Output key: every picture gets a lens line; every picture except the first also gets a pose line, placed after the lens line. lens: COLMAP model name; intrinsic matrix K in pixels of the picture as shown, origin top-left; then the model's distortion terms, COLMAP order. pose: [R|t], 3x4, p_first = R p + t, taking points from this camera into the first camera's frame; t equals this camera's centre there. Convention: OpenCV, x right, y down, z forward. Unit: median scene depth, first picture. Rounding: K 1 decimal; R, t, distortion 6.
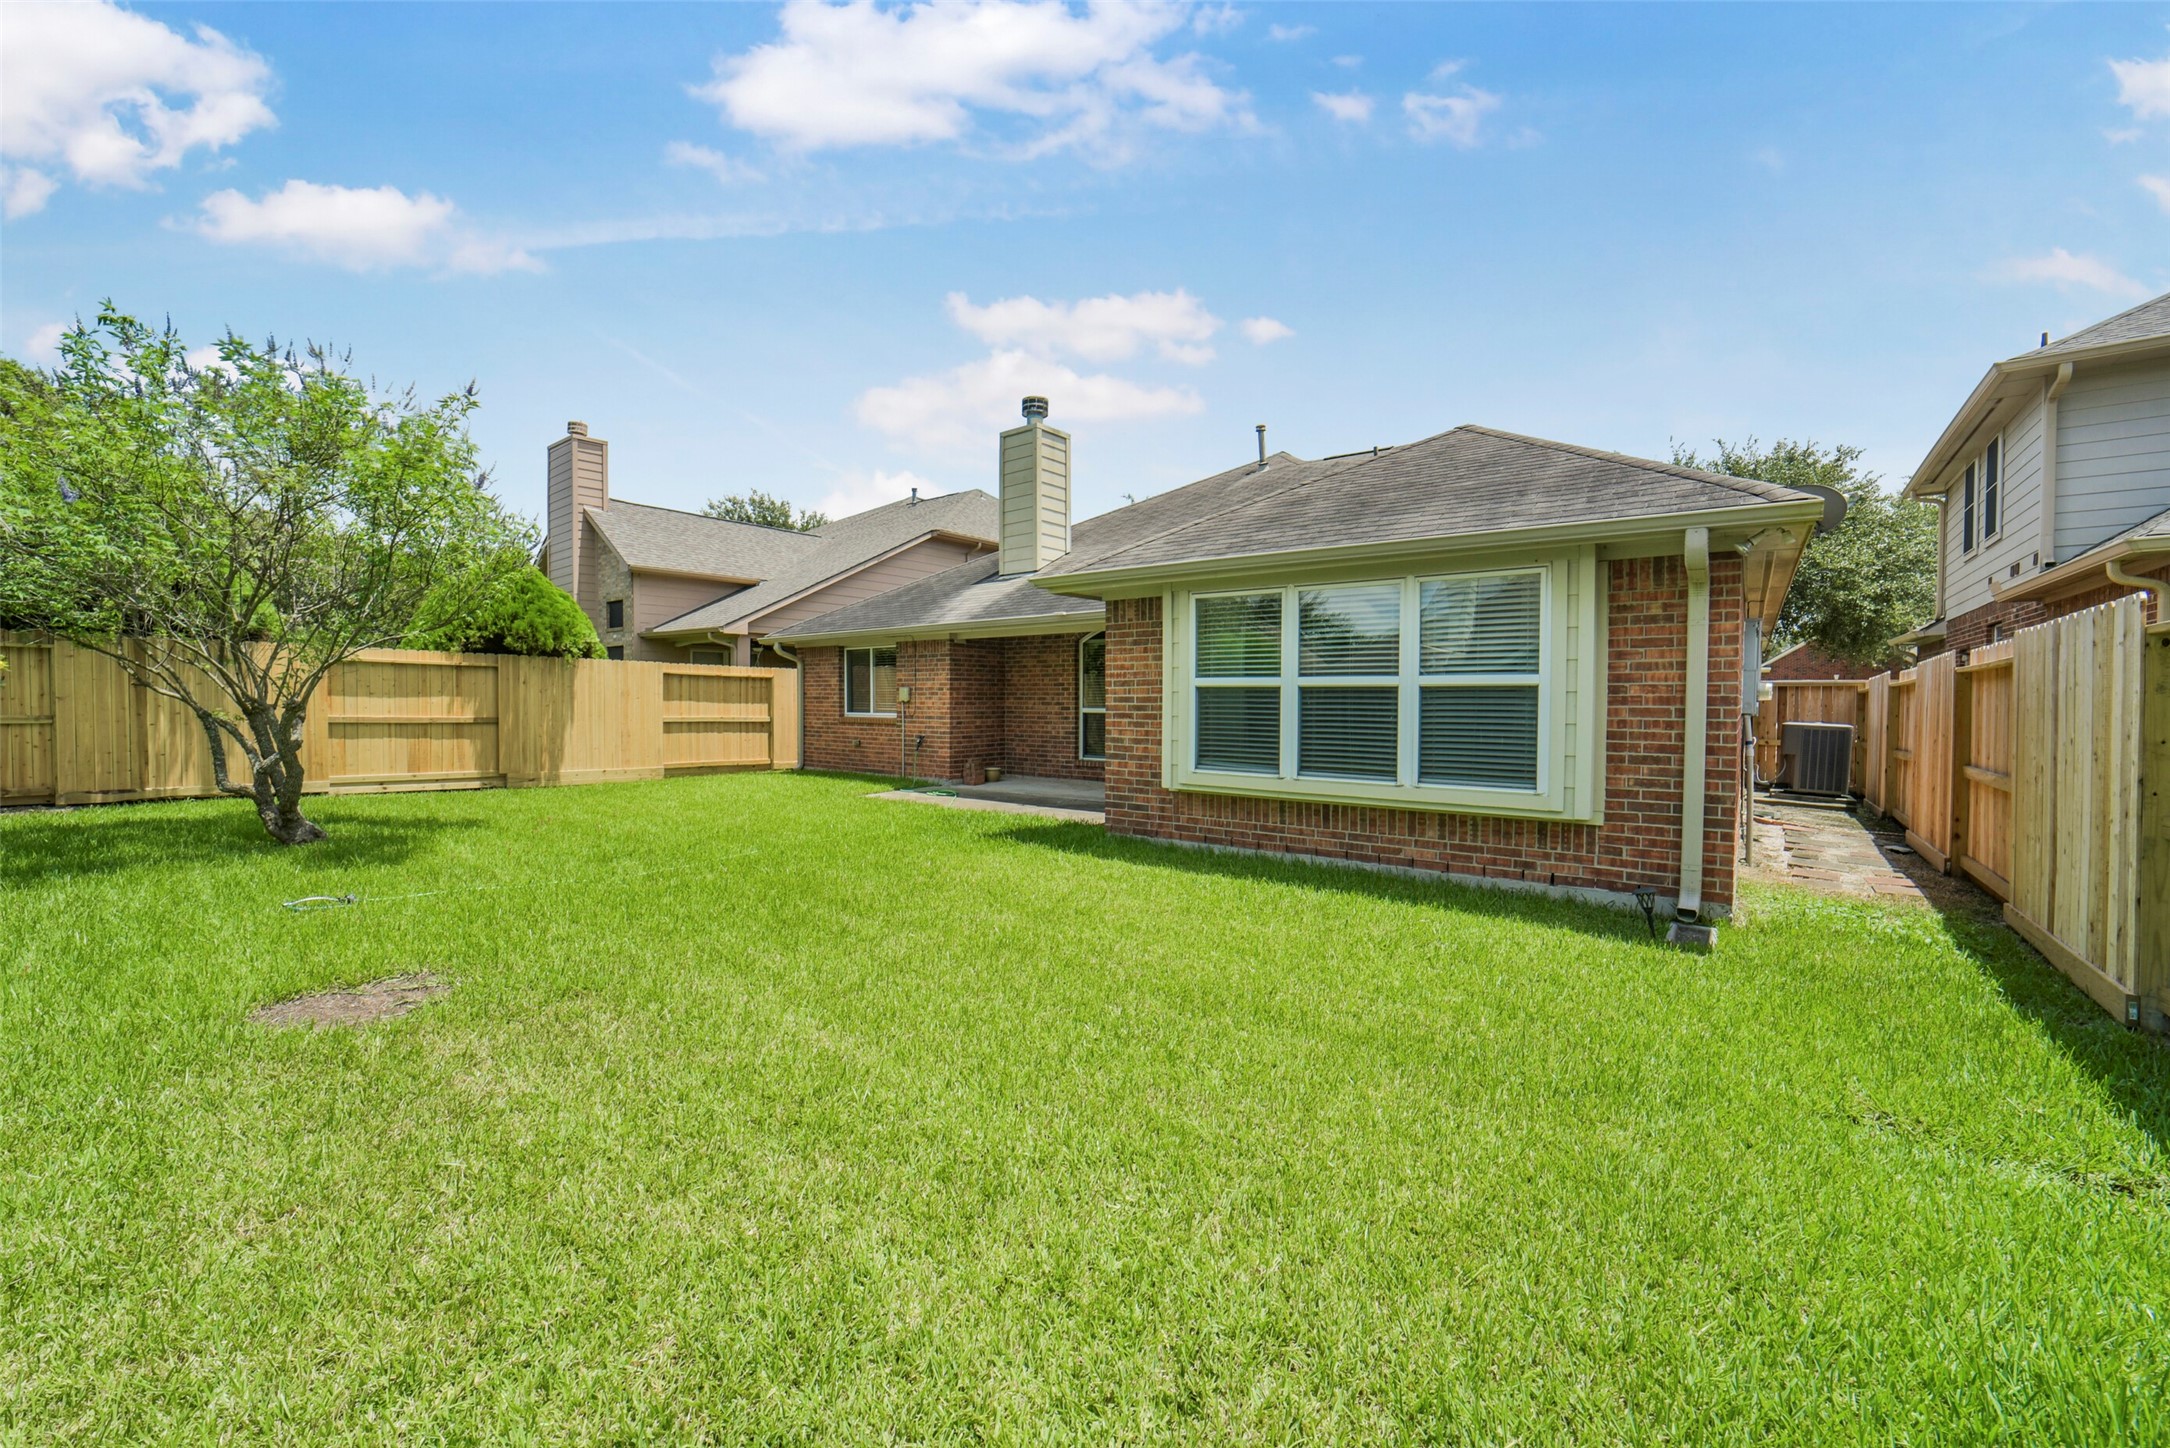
lens RADIAL K [[868.3, 0, 1087.4], [0, 868.3, 720.0], [0, 0, 1]] dist [-0.029911, 0.003884]
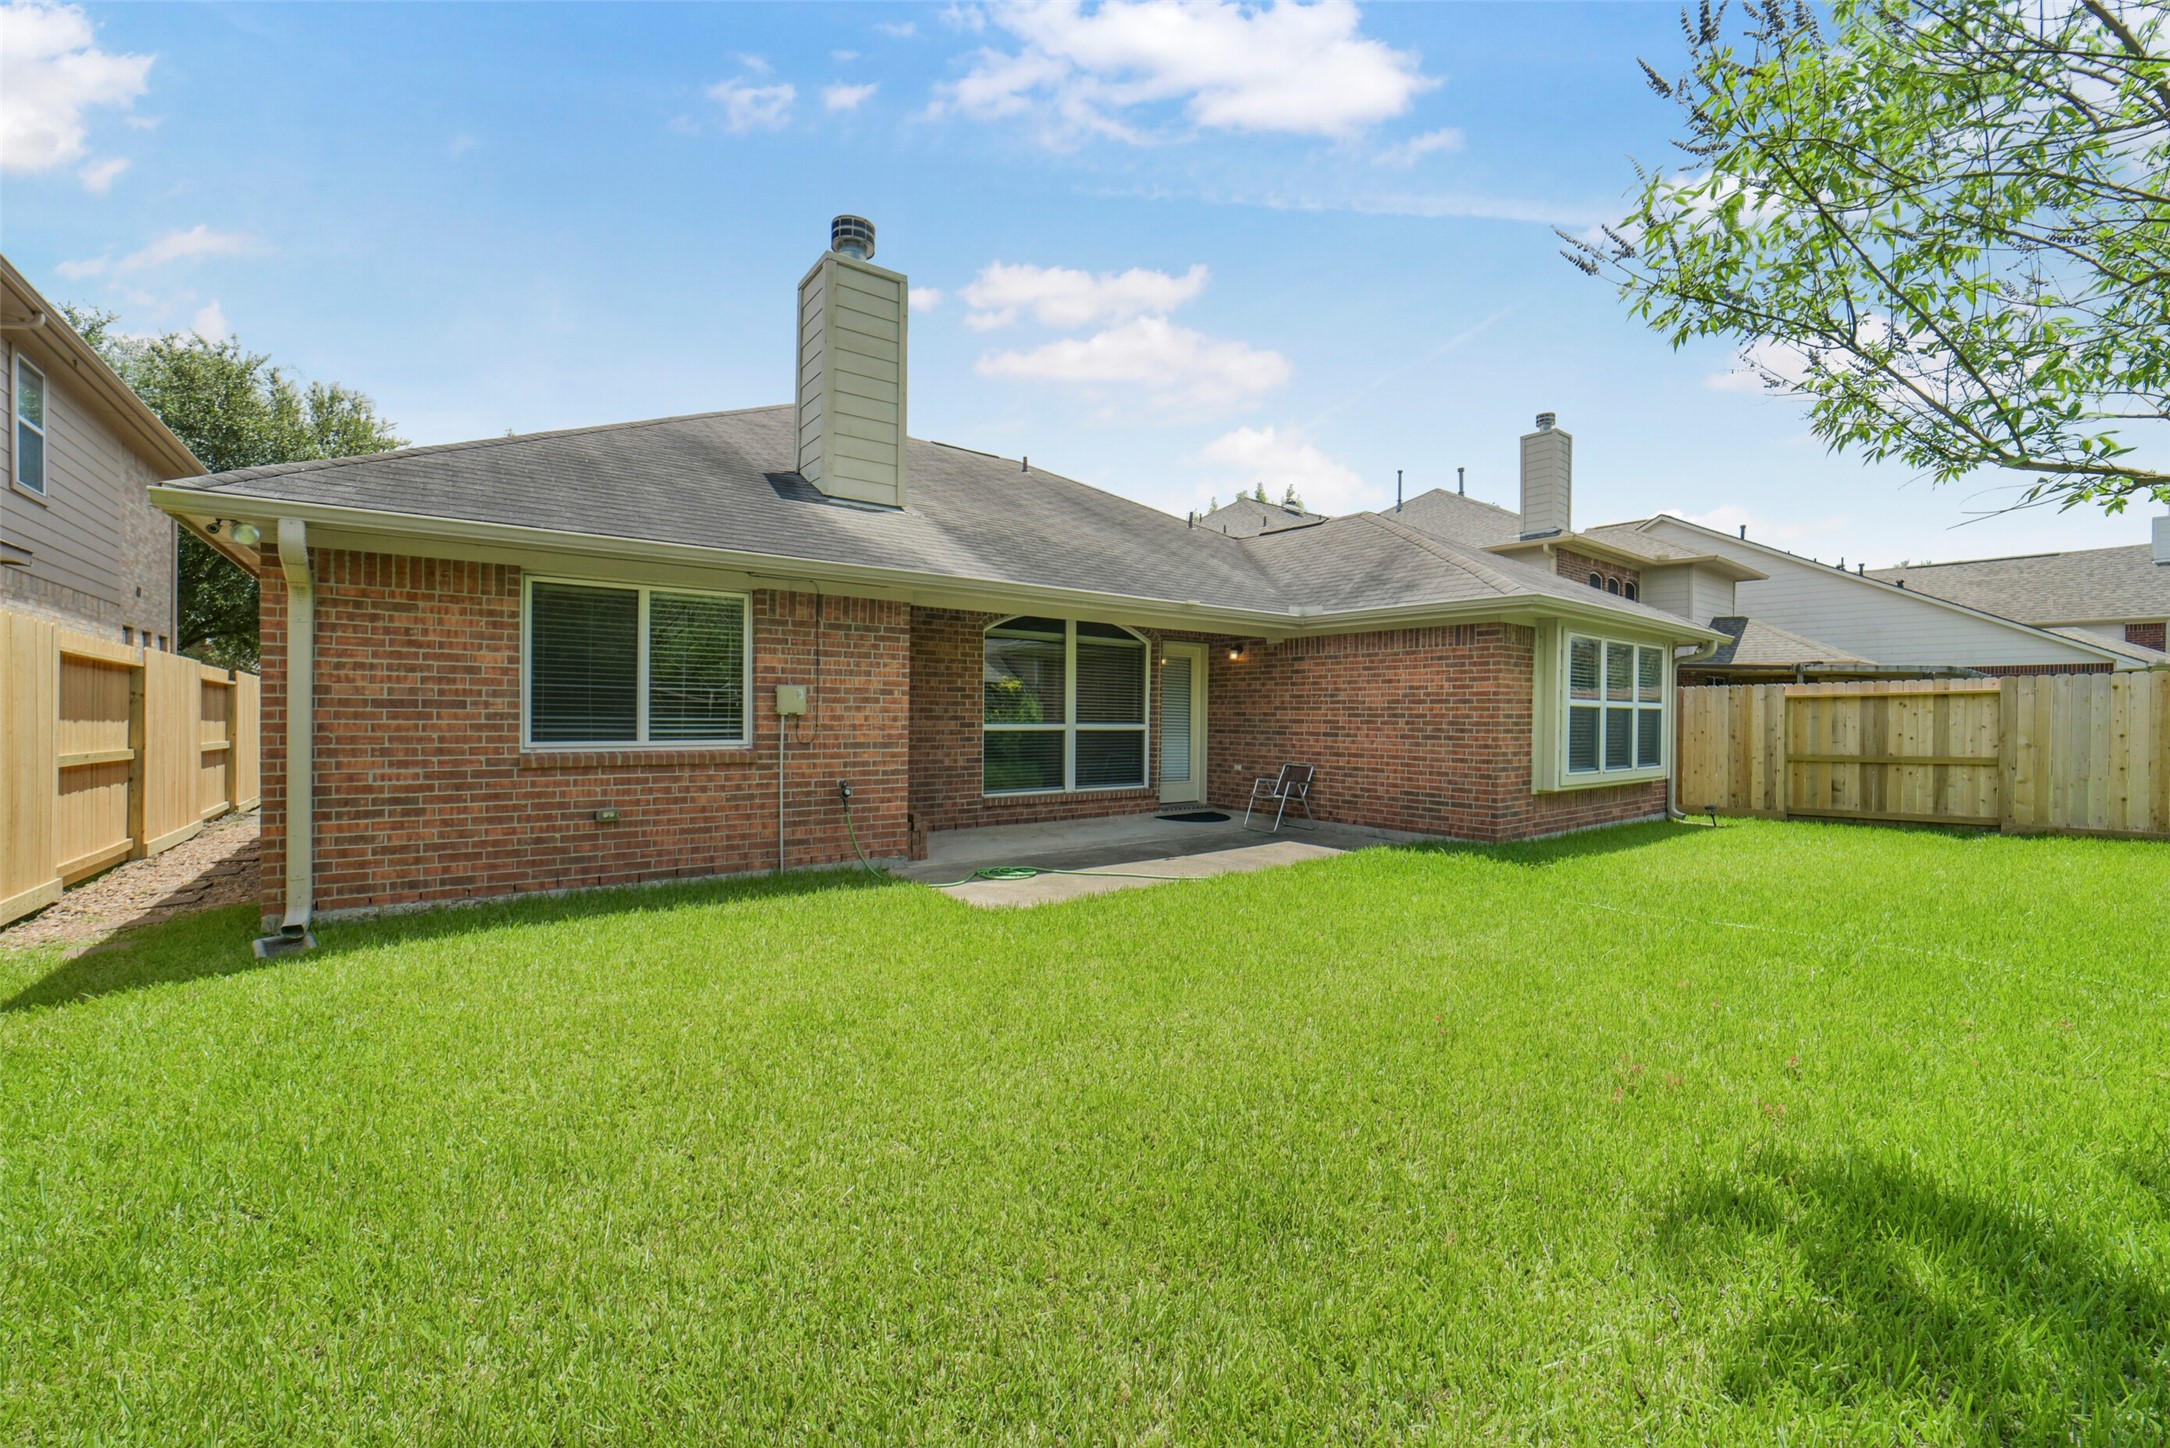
lens RADIAL K [[868.3, 0, 1108.1], [0, 868.3, 721.5], [0, 0, 1]] dist [-0.029911, 0.003884]
pose [[0.223598, -0.009242, 0.974638, -1.230814], [0.014361, 0.999878, 0.006187, -0.034436], [-0.974576, 0.012613, 0.223703, 1.375409]]
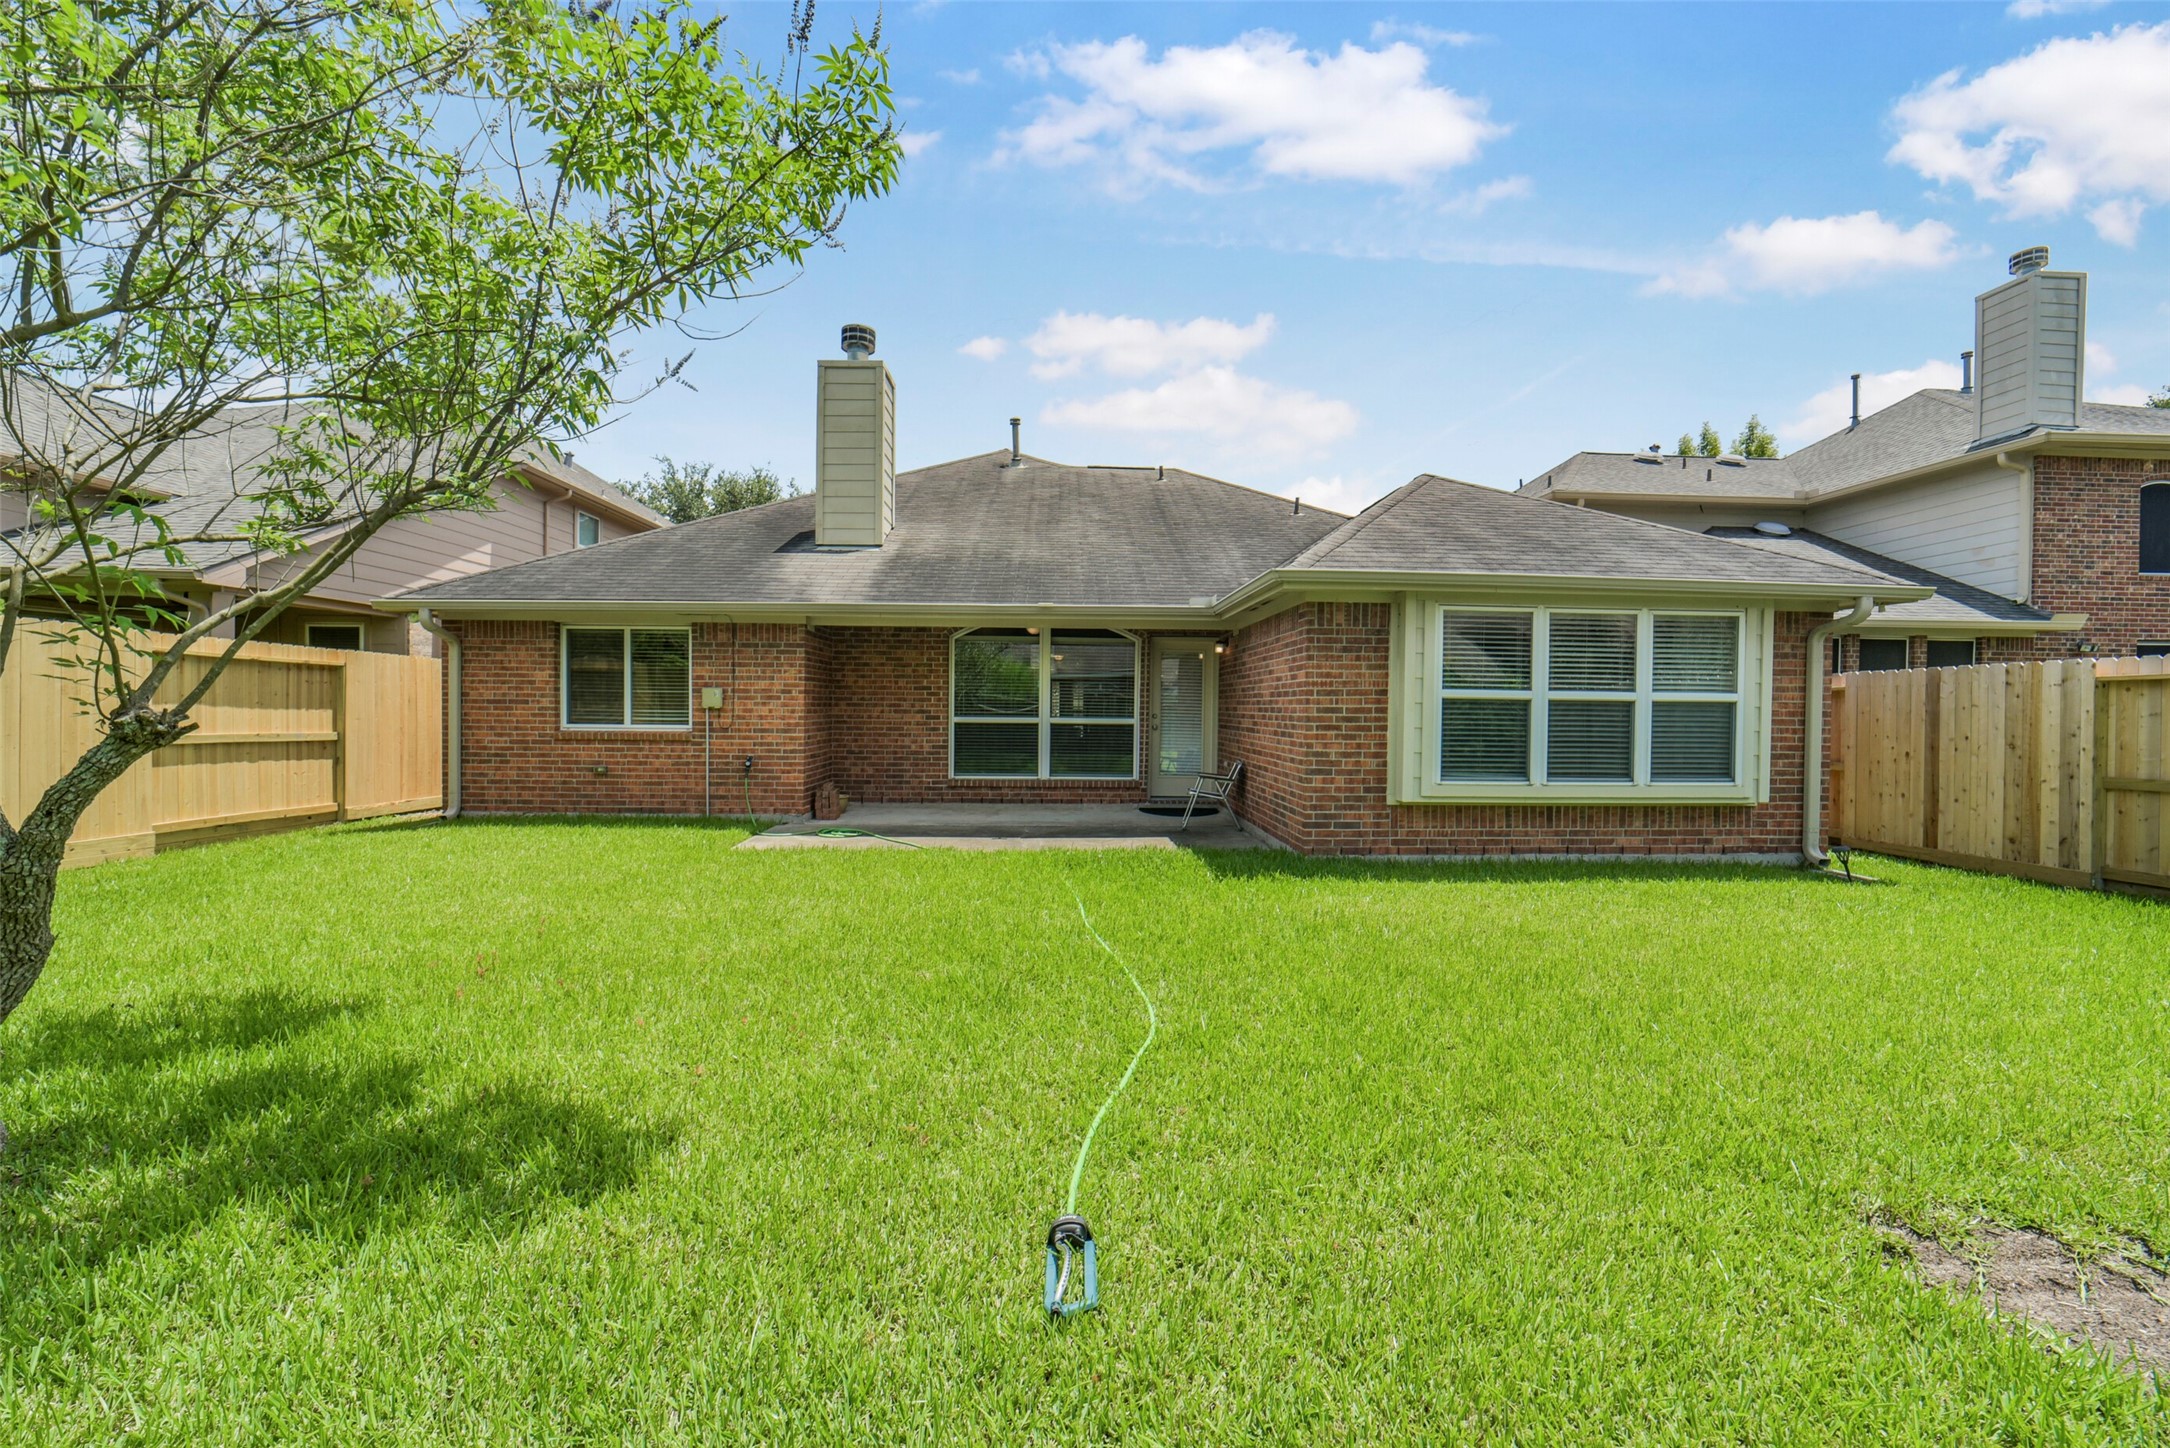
lens RADIAL K [[868.3, 0, 1098.5], [0, 868.3, 720.0], [0, 0, 1]] dist [-0.029911, 0.003884]
pose [[0.755675, -0.005070, 0.654927, -0.827615], [0.008485, 0.999962, -0.002049, -0.014746], [-0.654891, 0.007105, 0.755690, 0.510861]]
